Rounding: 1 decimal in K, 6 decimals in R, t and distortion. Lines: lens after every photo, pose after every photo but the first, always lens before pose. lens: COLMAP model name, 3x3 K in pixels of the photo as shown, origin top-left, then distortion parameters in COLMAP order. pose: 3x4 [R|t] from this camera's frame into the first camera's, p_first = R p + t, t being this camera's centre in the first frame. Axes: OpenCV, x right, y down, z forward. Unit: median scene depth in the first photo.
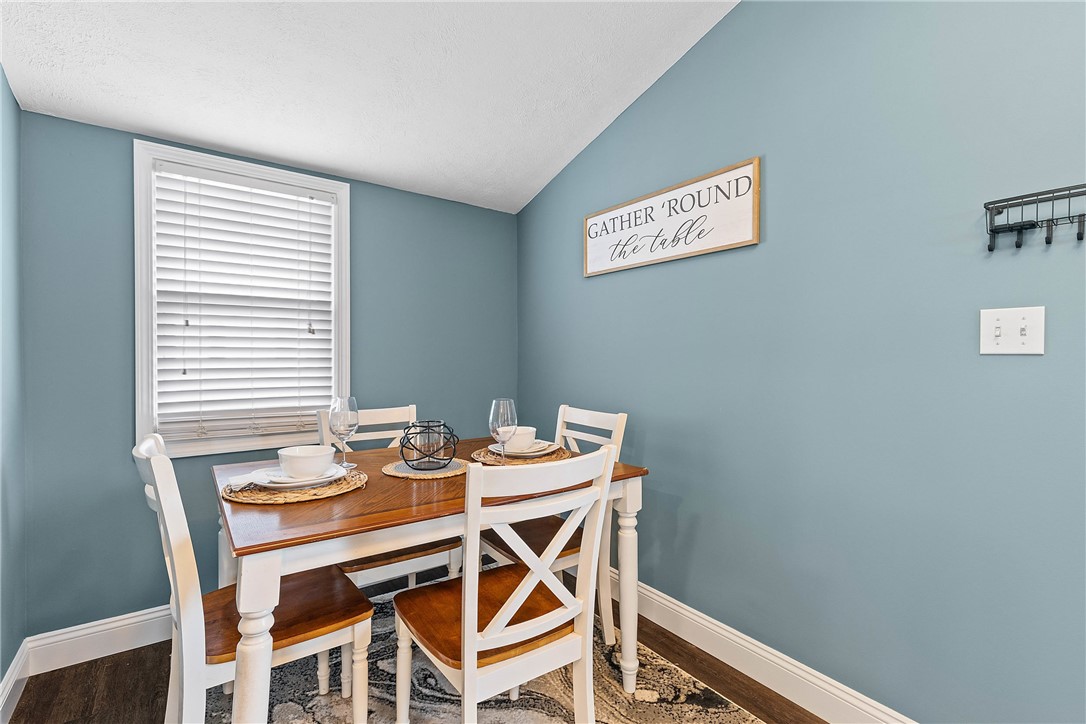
lens RADIAL K [[486.2, 0, 539.0], [0, 486.2, 356.9], [0, 0, 1]] dist [0.000534, -0.000057]
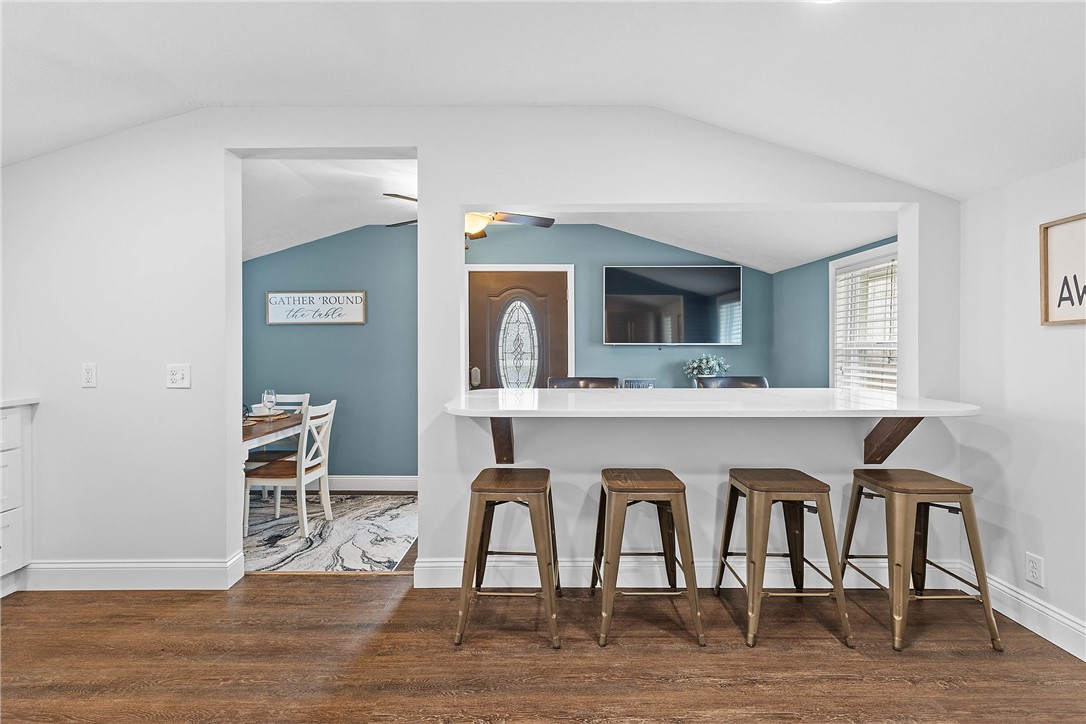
lens RADIAL K [[486.2, 0, 539.0], [0, 486.2, 356.9], [0, 0, 1]] dist [0.000534, -0.000057]
pose [[0.592694, -0.021938, 0.805129, -0.969236], [0.009550, 0.999750, 0.020210, -0.085075], [-0.805371, -0.004289, 0.592756, -1.144829]]
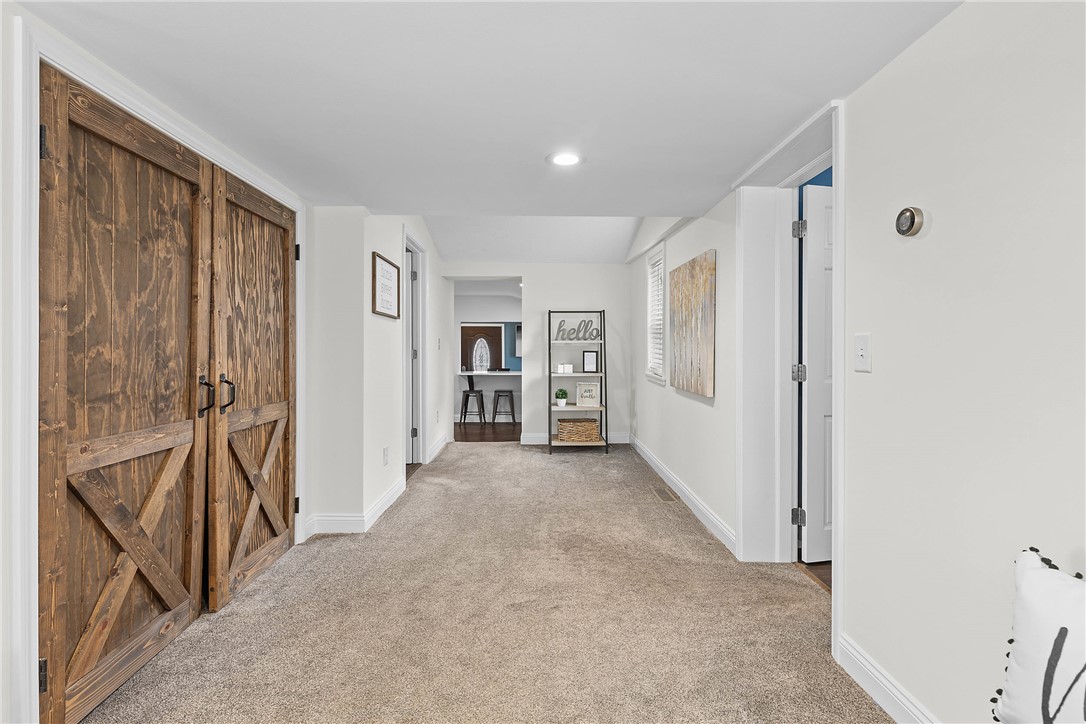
lens RADIAL K [[507.8, 0, 537.8], [0, 507.8, 352.9], [0, 0, 1]] dist [-0.000382, 0.000067]
pose [[0.579409, -0.008966, 0.814988, -3.632892], [0.001489, 0.999949, 0.009942, -0.197503], [-0.815036, -0.004547, 0.579393, -3.688741]]
